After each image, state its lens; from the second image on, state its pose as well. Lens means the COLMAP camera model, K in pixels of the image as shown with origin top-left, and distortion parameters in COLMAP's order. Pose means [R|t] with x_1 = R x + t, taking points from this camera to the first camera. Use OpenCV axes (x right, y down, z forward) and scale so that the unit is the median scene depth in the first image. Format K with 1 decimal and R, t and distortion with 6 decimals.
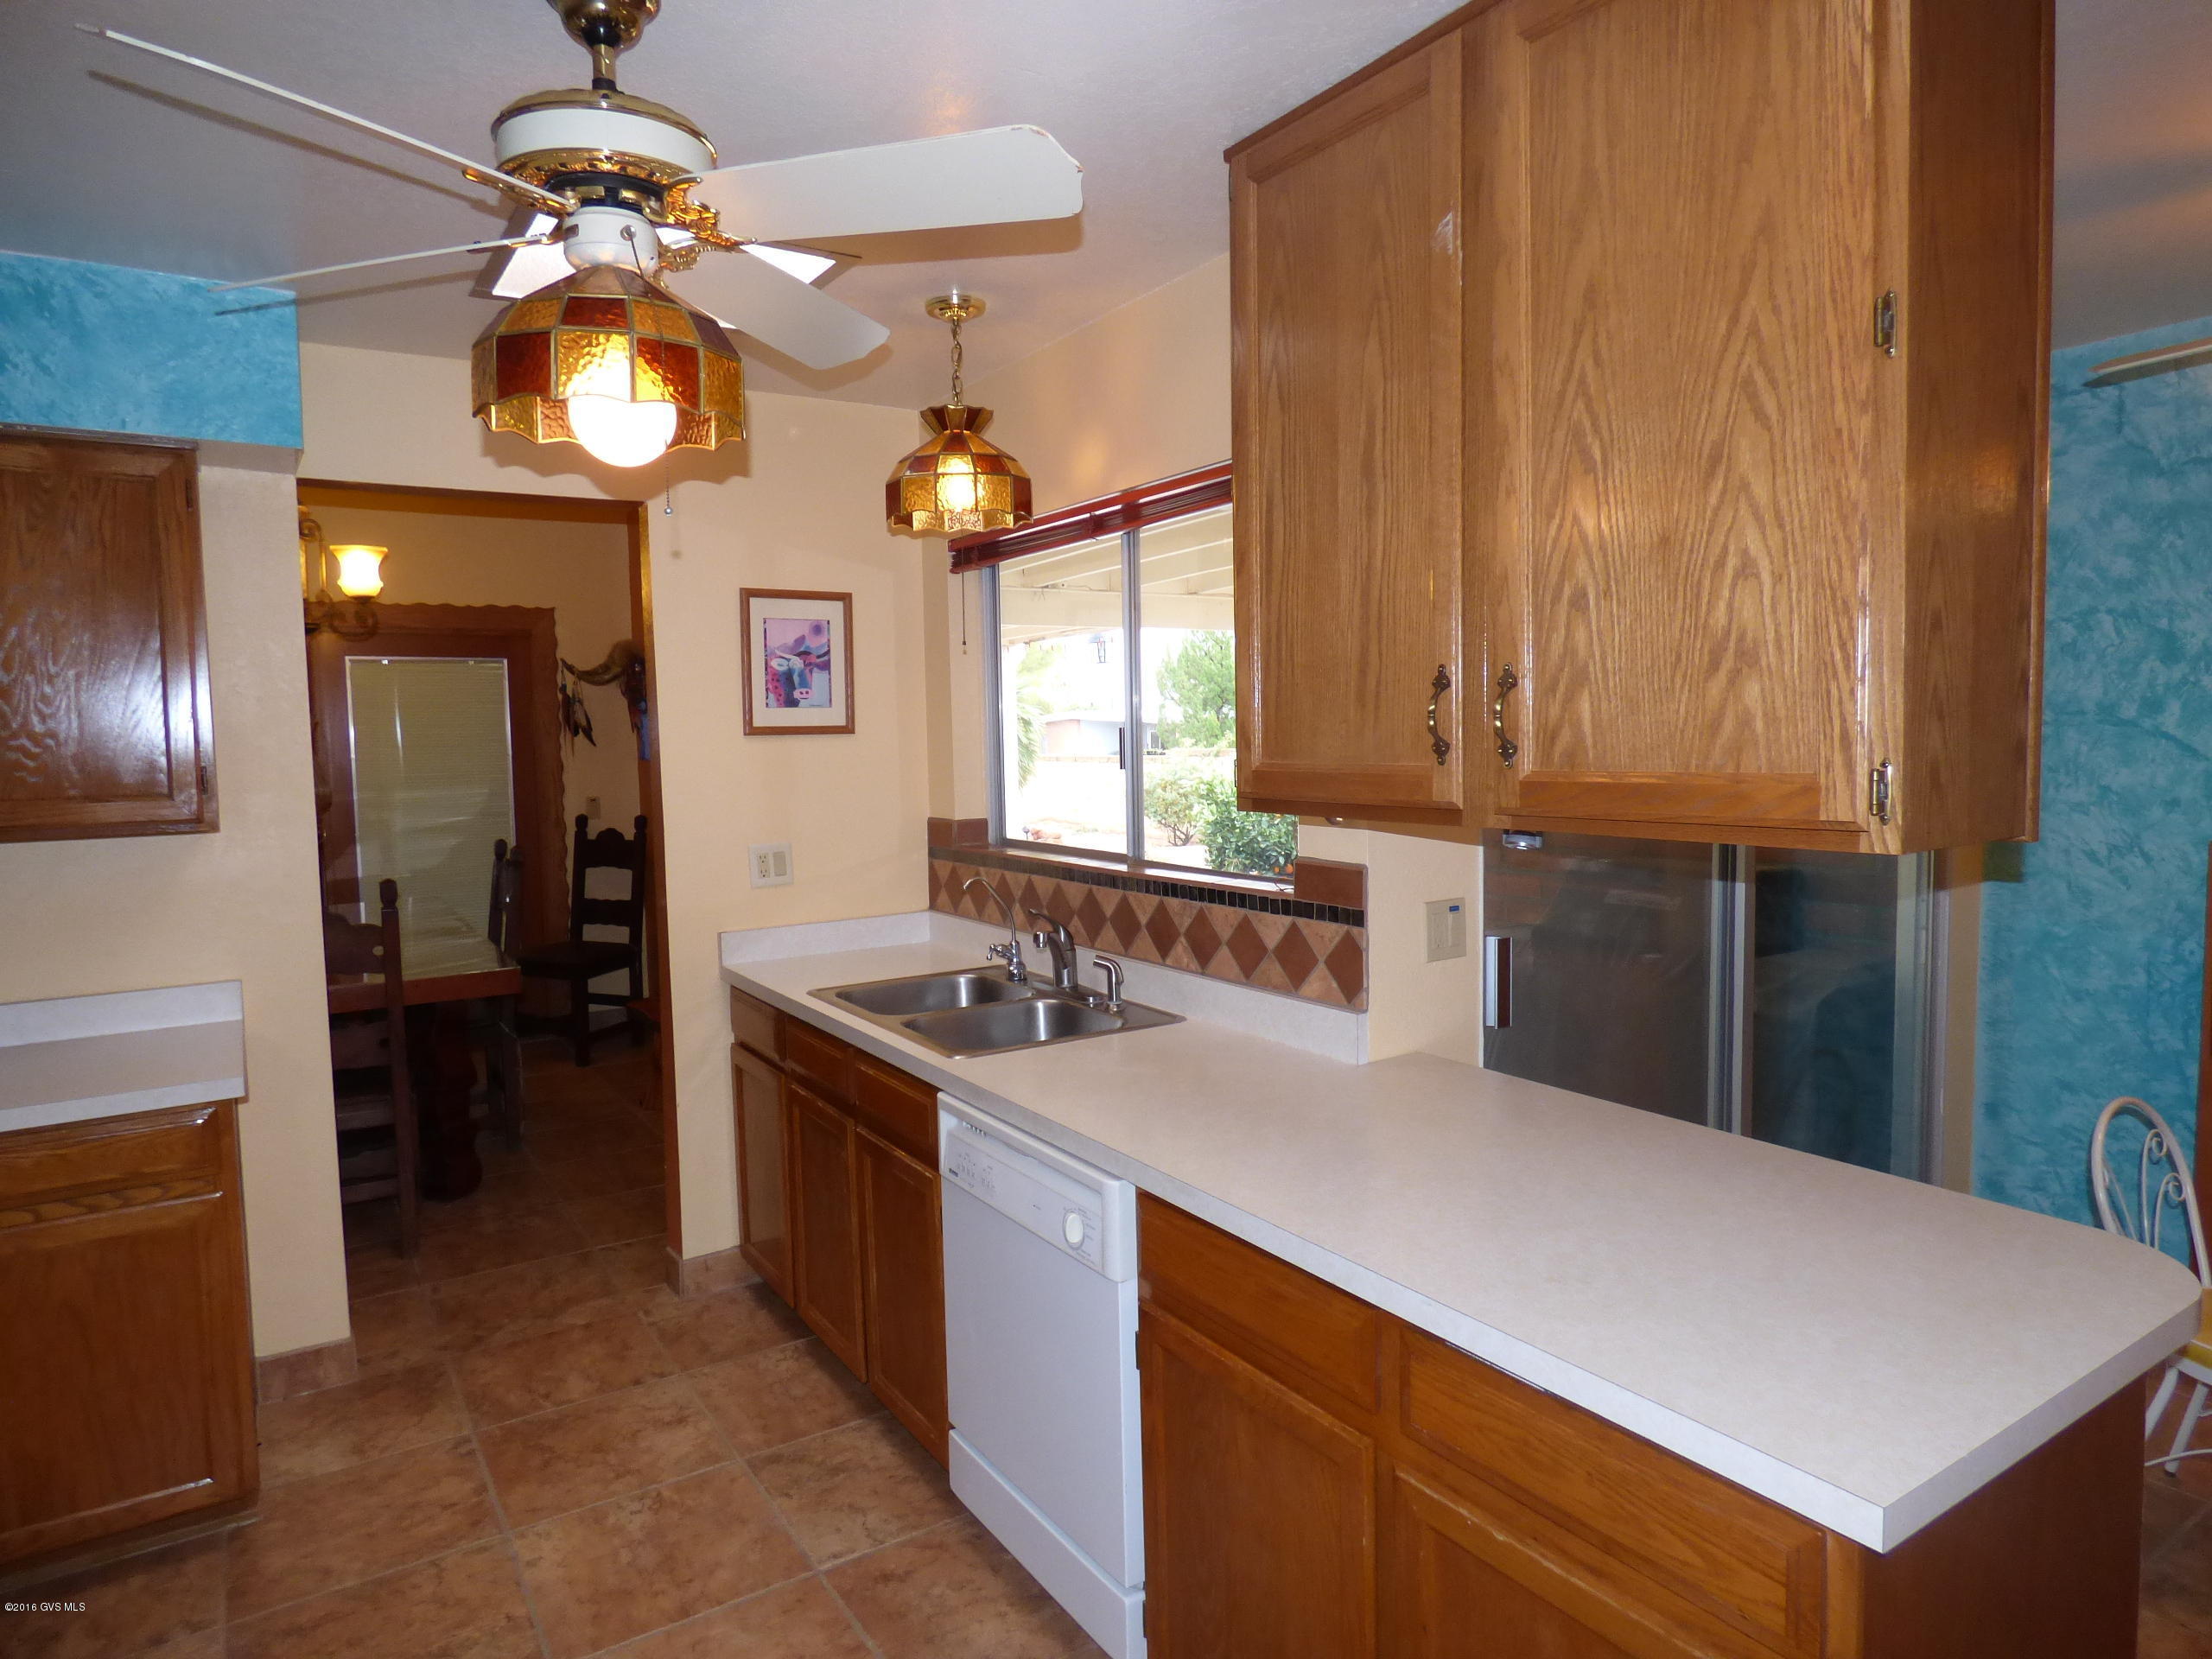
lens RADIAL K [[1354.9, 0, 1098.6], [0, 1354.9, 820.3], [0, 0, 1]] dist [-0.003259, 0.005184]
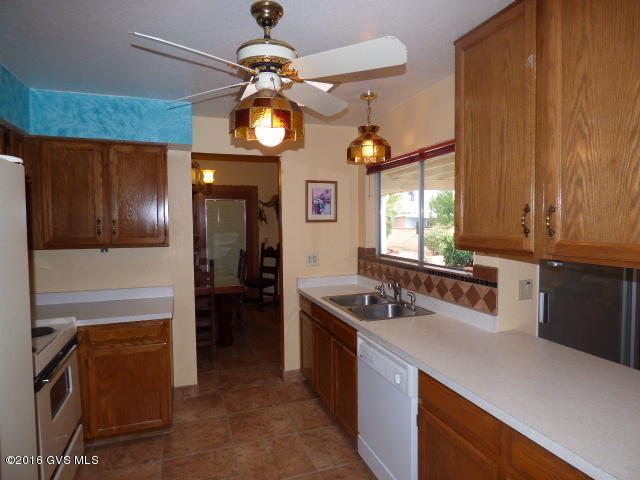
lens RADIAL K [[391.7, 0, 317.2], [0, 391.7, 236.7], [0, 0, 1]] dist [-0.008560, -0.001837]
pose [[0.972460, 0.022307, -0.231998, 0.002830], [-0.027559, 0.999432, -0.019418, -0.008370], [0.231433, 0.025277, 0.972522, 0.036828]]
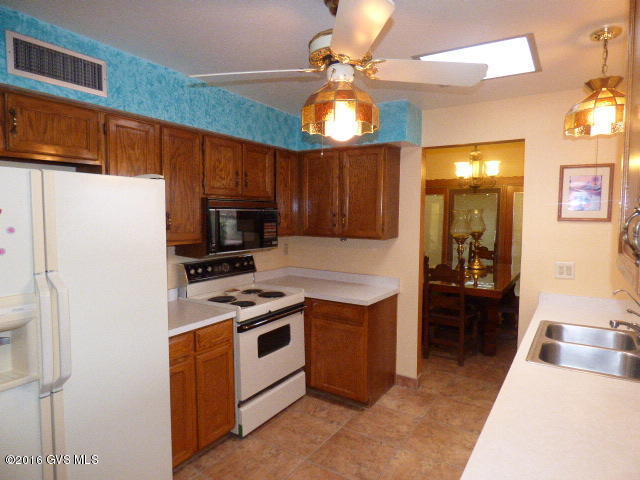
lens RADIAL K [[387.7, 0, 319.6], [0, 387.7, 238.2], [0, 0, 1]] dist [0.000751, 0.001114]
pose [[0.409310, 0.081645, -0.908735, 0.326743], [-0.080188, 0.995353, 0.053310, -0.043584], [0.908865, 0.051049, 0.413955, 0.354418]]
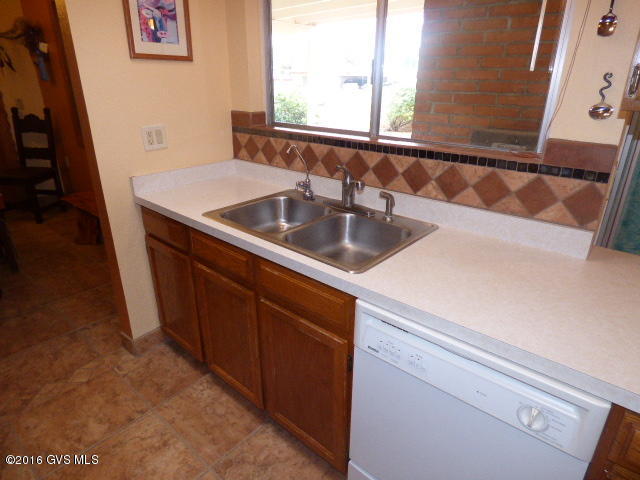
lens RADIAL K [[393.3, 0, 323.0], [0, 393.3, 232.3], [0, 0, 1]] dist [-0.000282, 0.001668]
pose [[0.957181, -0.080962, 0.277940, -0.249965], [-0.005196, 0.955136, 0.296121, -0.004465], [-0.289445, -0.284885, 0.913817, 0.574131]]
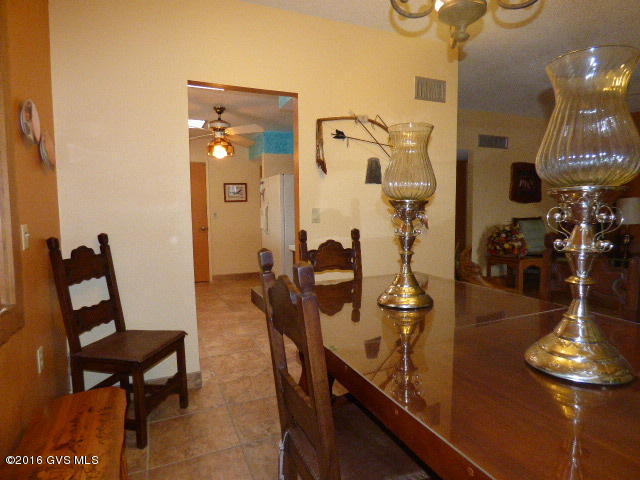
lens RADIAL K [[392.0, 0, 317.9], [0, 392.0, 237.4], [0, 0, 1]] dist [-0.003259, 0.005184]
pose [[-0.984983, 0.018229, 0.171686, -0.928696], [0.043559, 0.988479, 0.144954, -0.053099], [-0.167066, 0.150256, -0.974429, 2.283189]]
